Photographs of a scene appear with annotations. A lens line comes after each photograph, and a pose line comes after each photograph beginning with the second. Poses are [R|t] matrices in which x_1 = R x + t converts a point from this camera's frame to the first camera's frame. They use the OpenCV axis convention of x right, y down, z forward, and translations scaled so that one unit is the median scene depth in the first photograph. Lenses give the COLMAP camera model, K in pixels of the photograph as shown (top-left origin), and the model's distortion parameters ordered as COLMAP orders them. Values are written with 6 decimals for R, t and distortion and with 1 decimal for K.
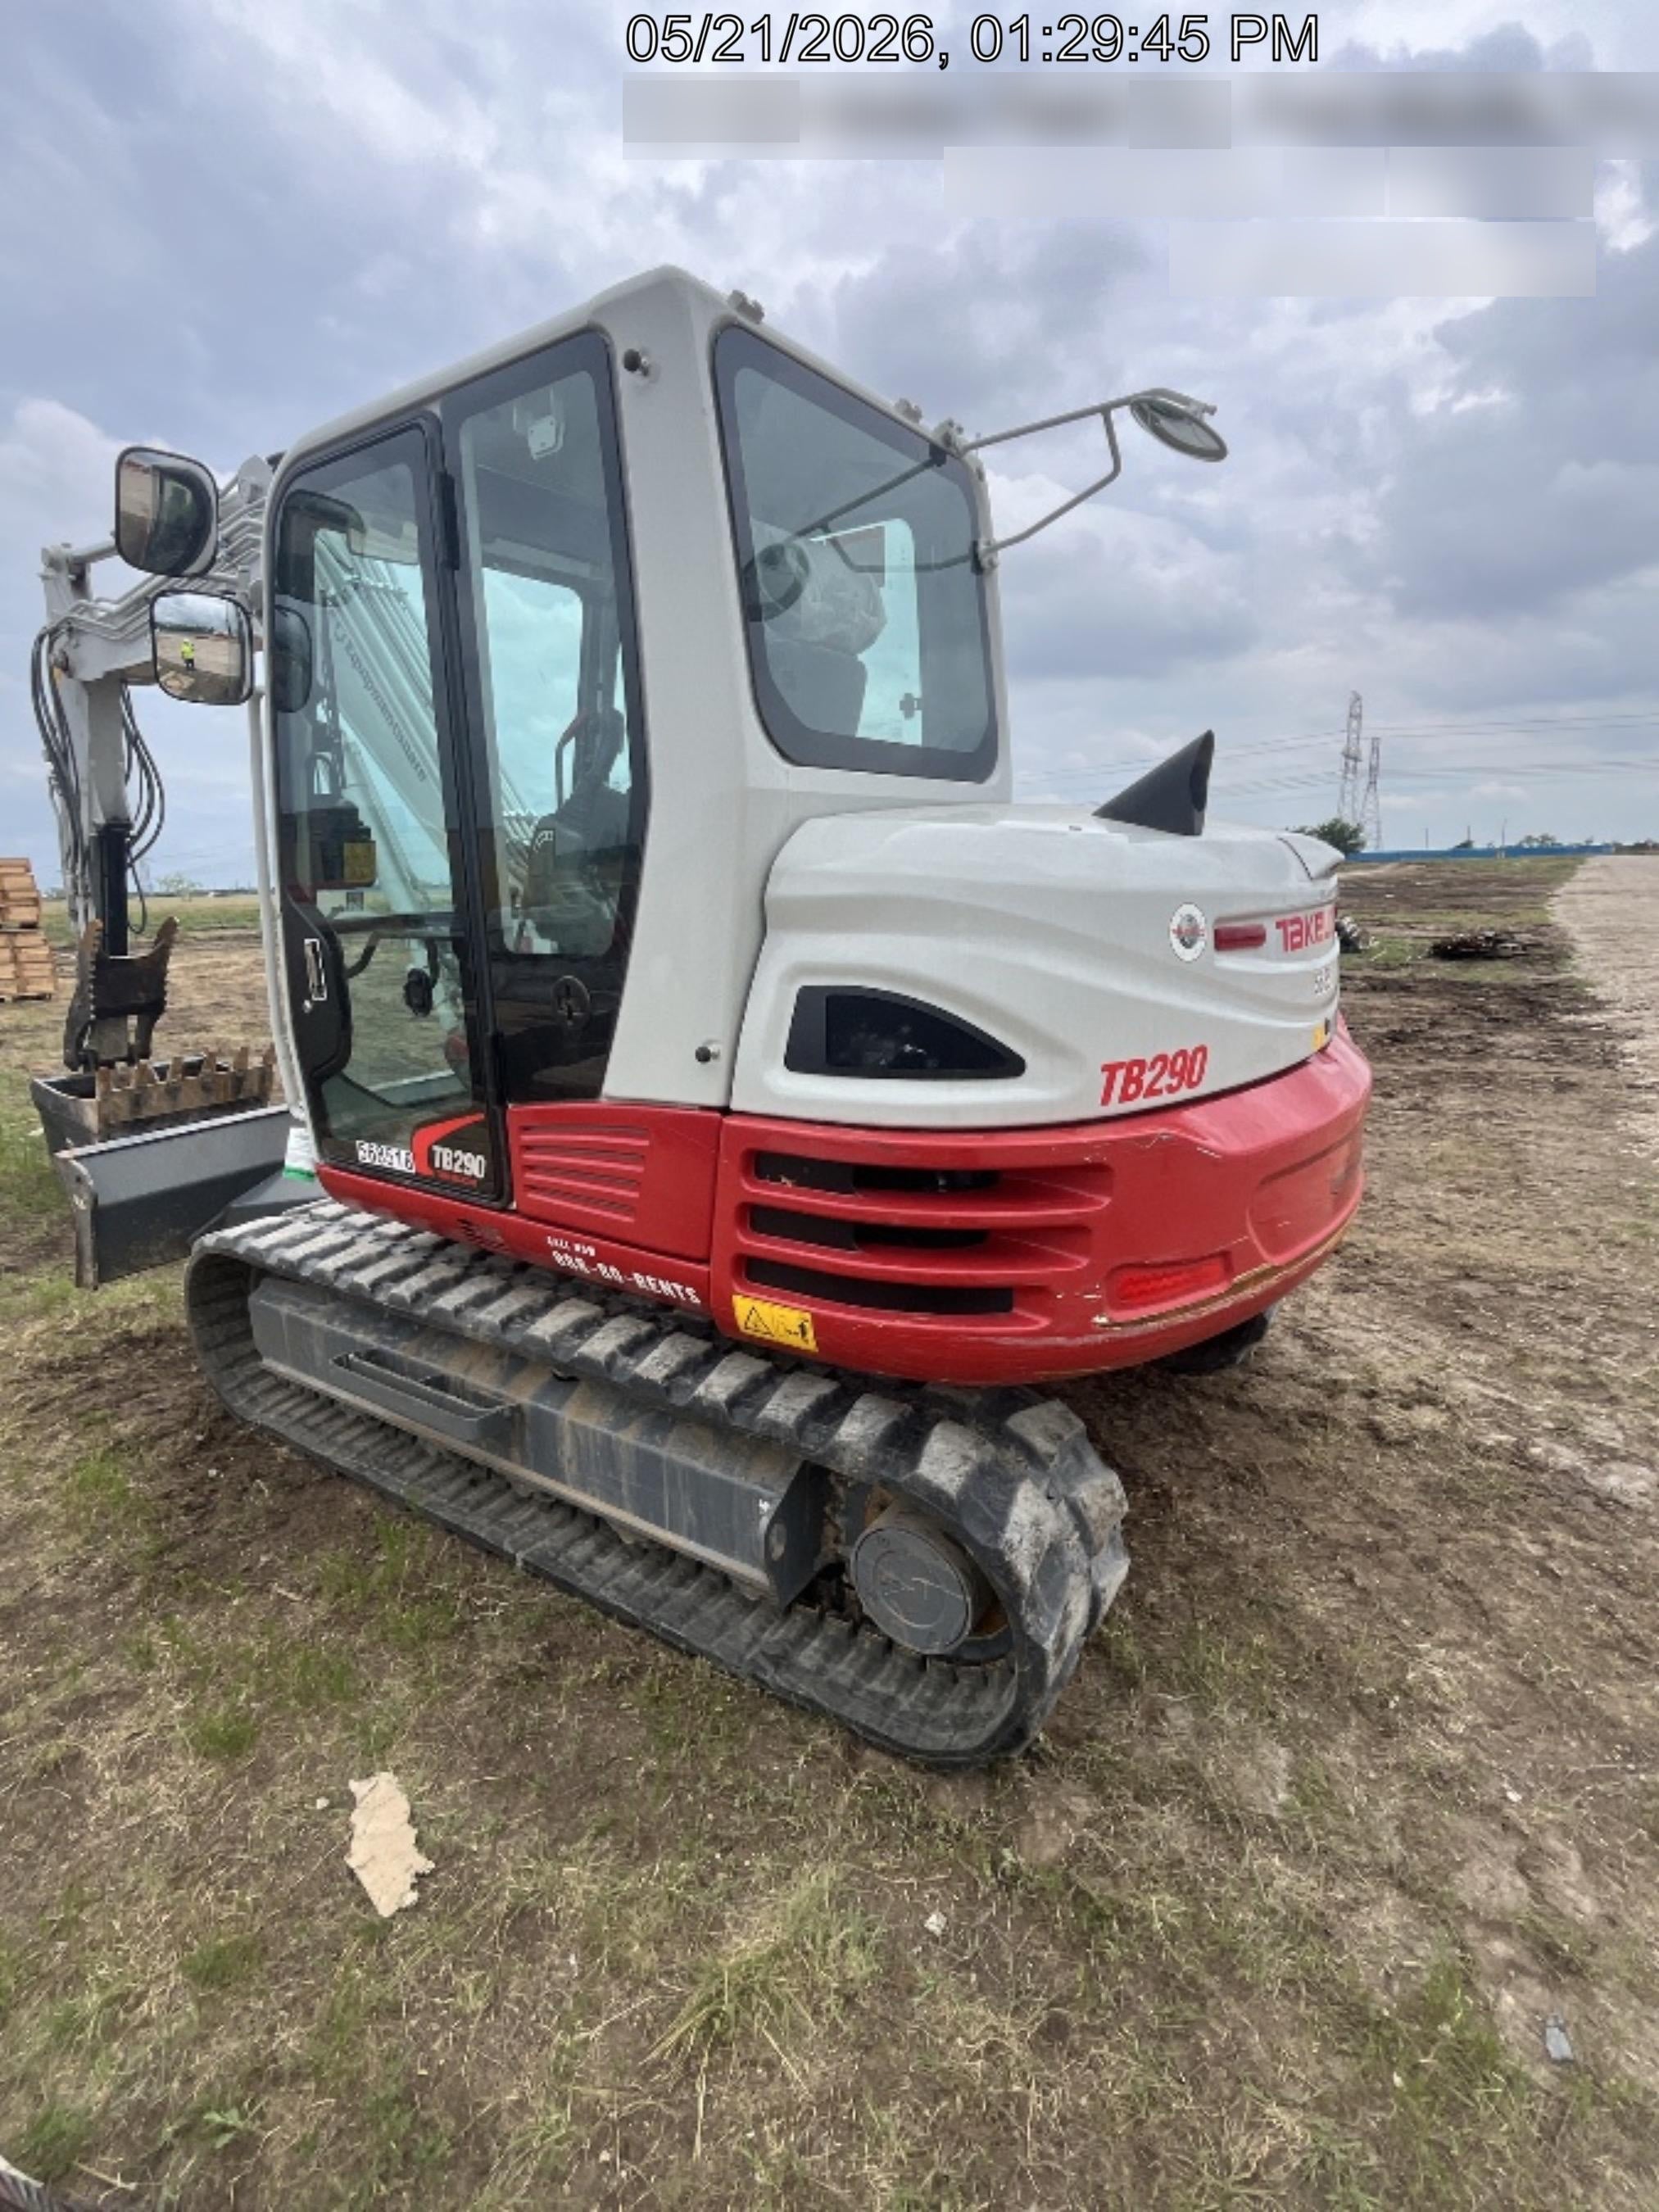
lens RADIAL K [[1055.5, 0, 815.3], [0, 1055.5, 1099.4], [0, 0, 1]] dist [0.013305, -0.014551]
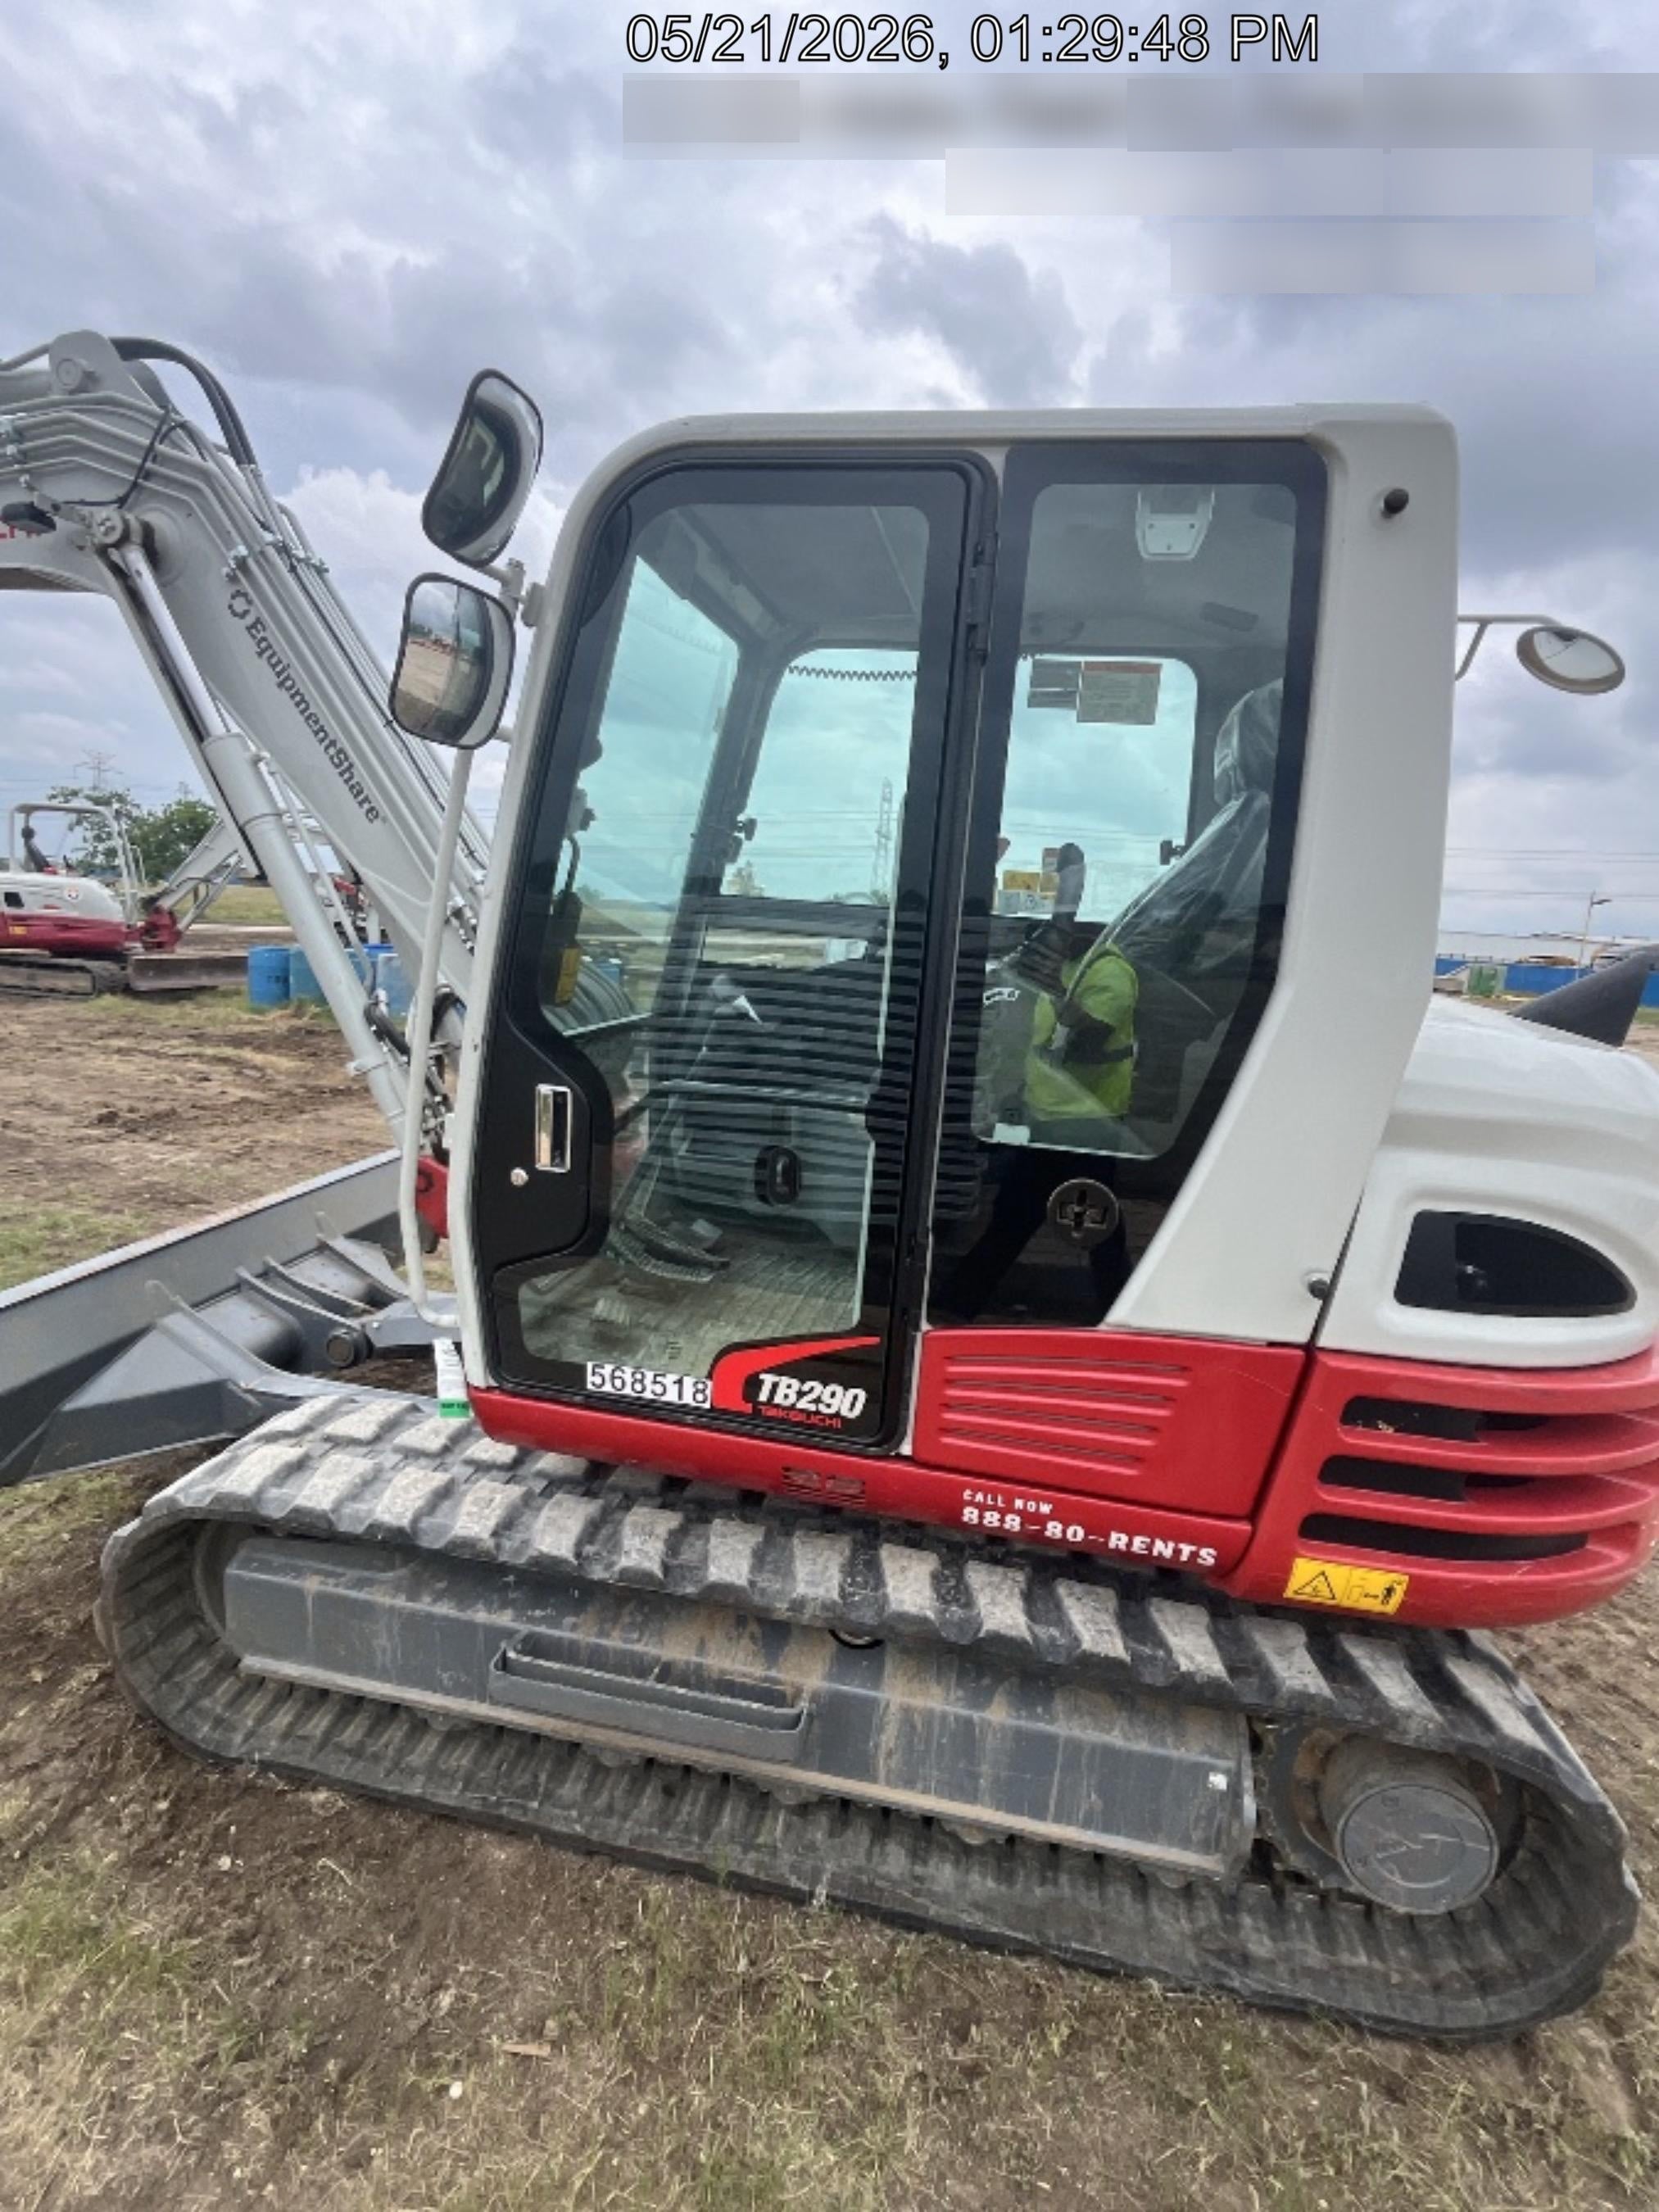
lens RADIAL K [[1063.0, 0, 830.8], [0, 1063.0, 1095.6], [0, 0, 1]] dist [-0.002731, -0.001065]
pose [[0.908970, 0.023035, 0.416225, -0.684146], [-0.008393, 0.999281, -0.036972, -0.135574], [-0.416777, 0.030113, 0.908510, 0.310782]]
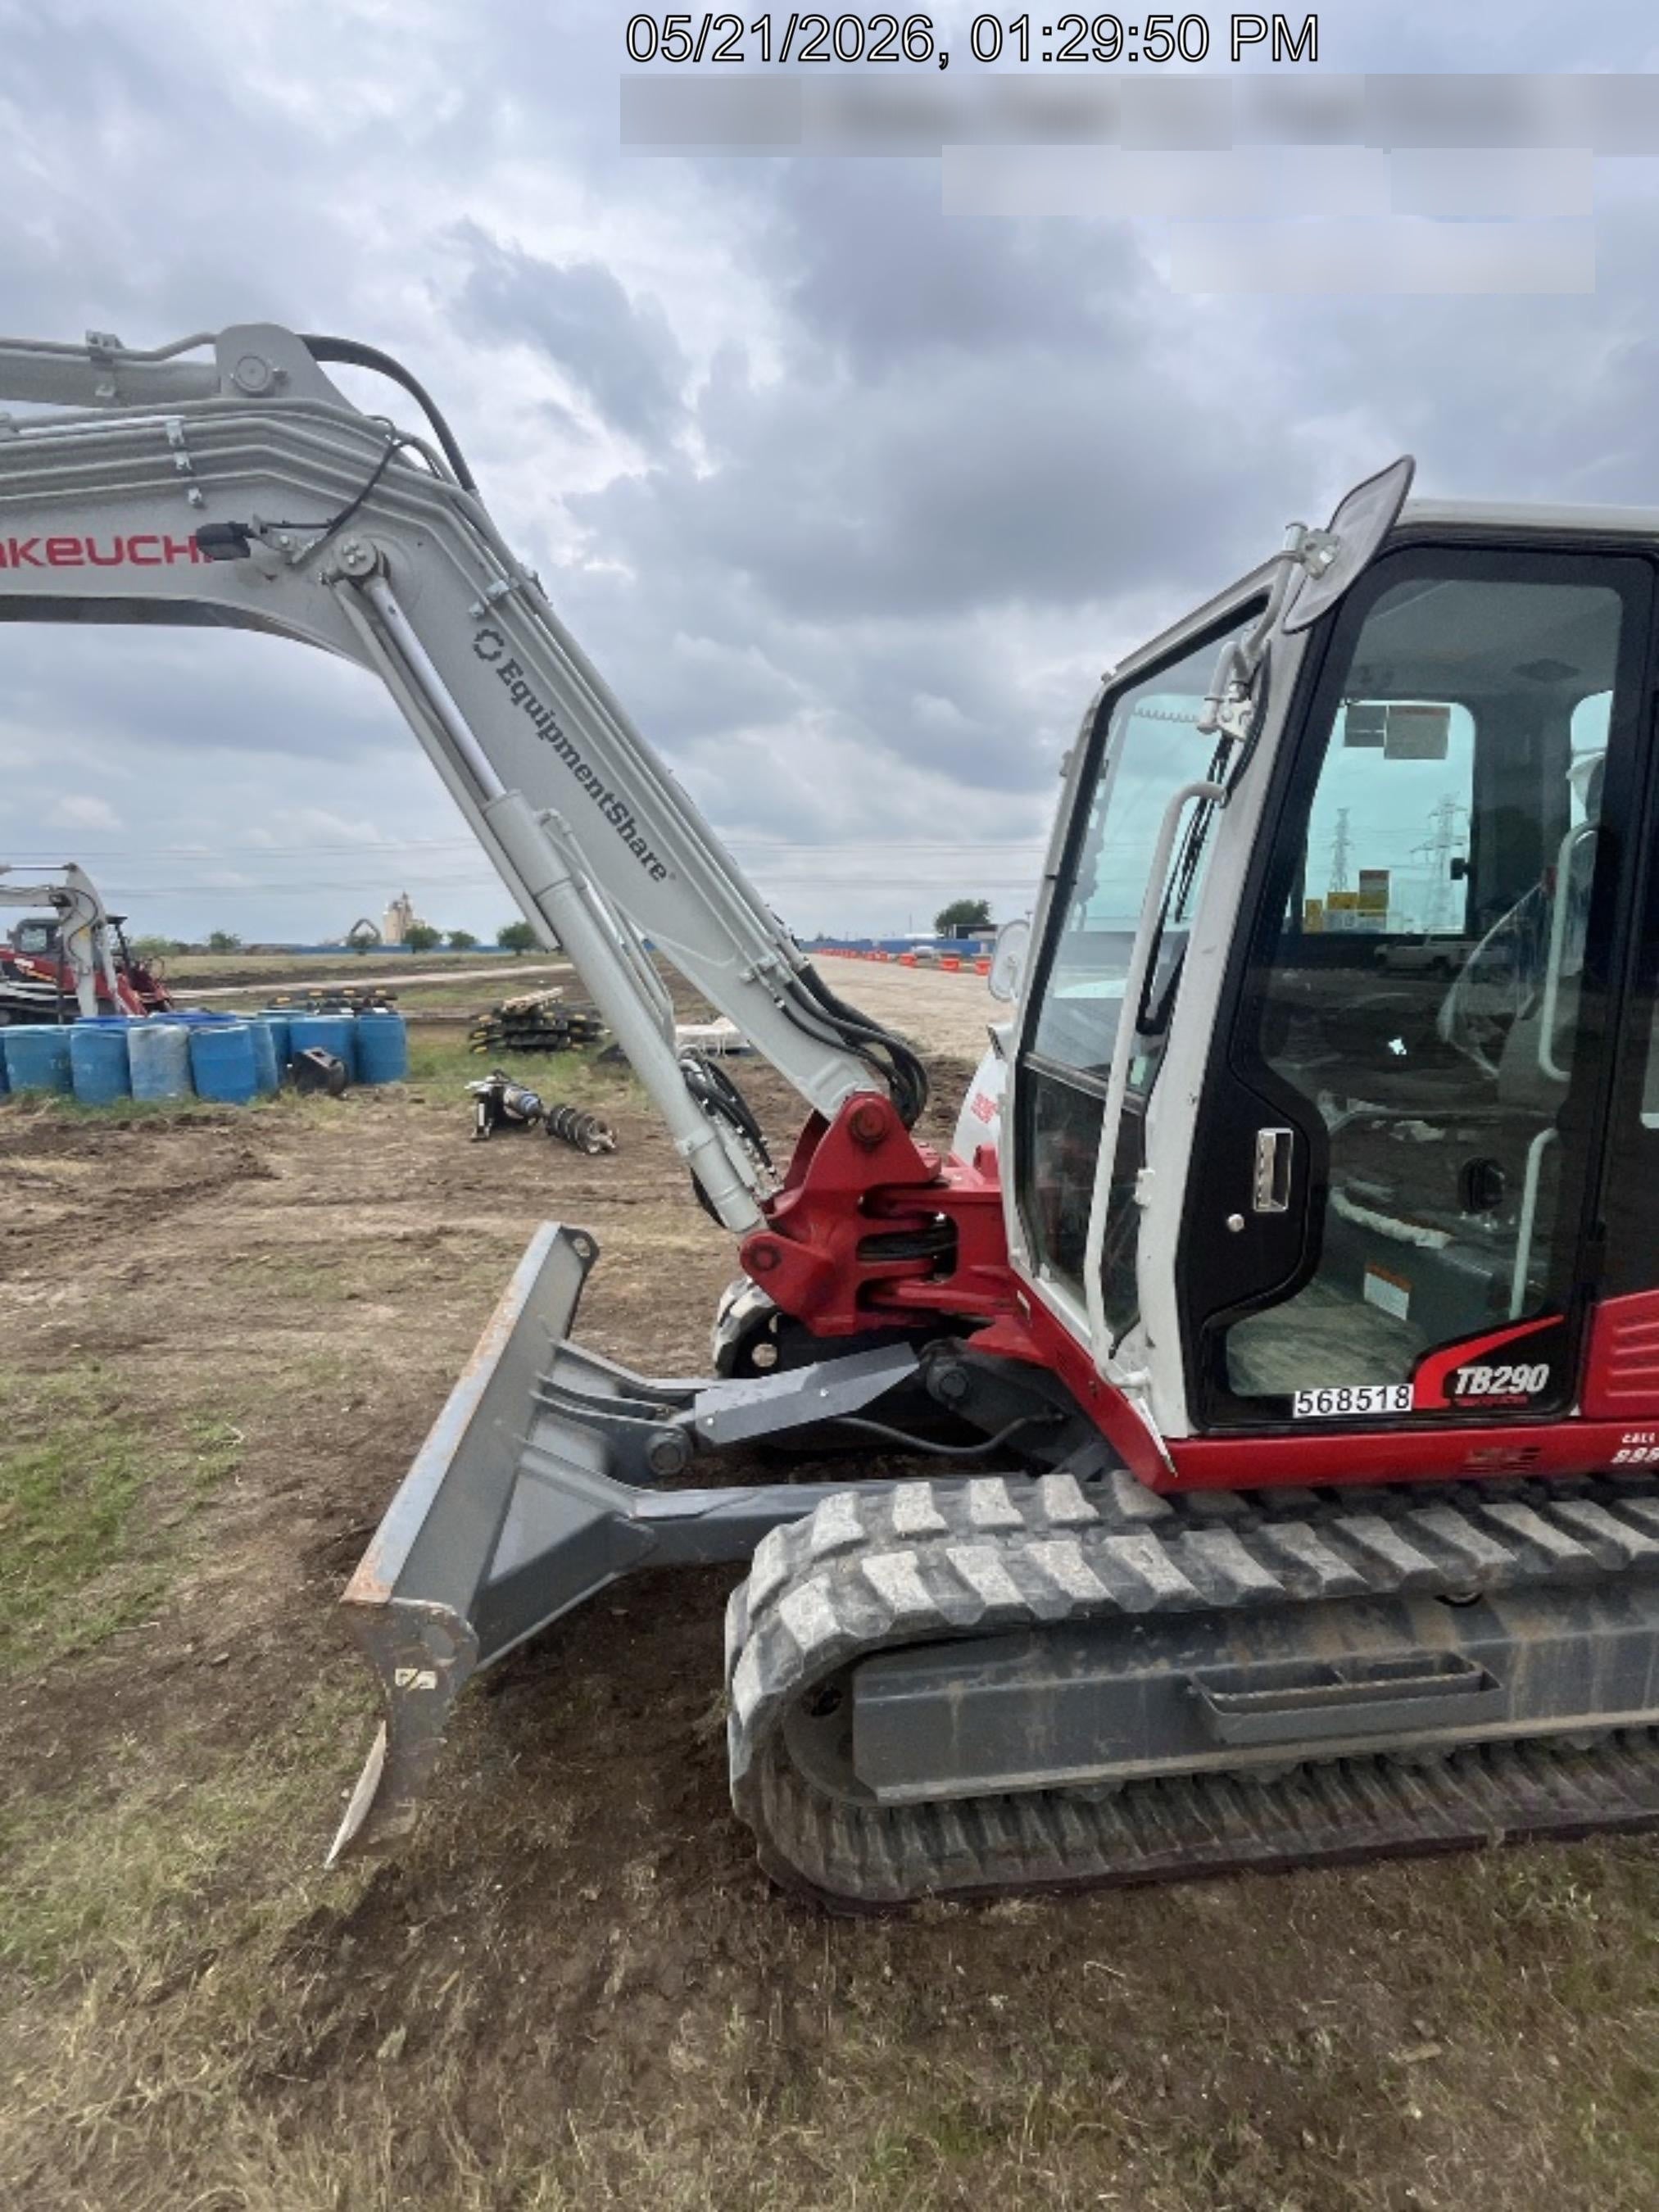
lens RADIAL K [[1065.5, 0, 825.1], [0, 1065.5, 1095.8], [0, 0, 1]] dist [-0.004448, 0.000731]
pose [[0.750180, -0.068283, 0.657698, -1.351265], [0.121083, 0.992021, -0.035116, -0.210655], [-0.650053, 0.105979, 0.752463, 0.730480]]
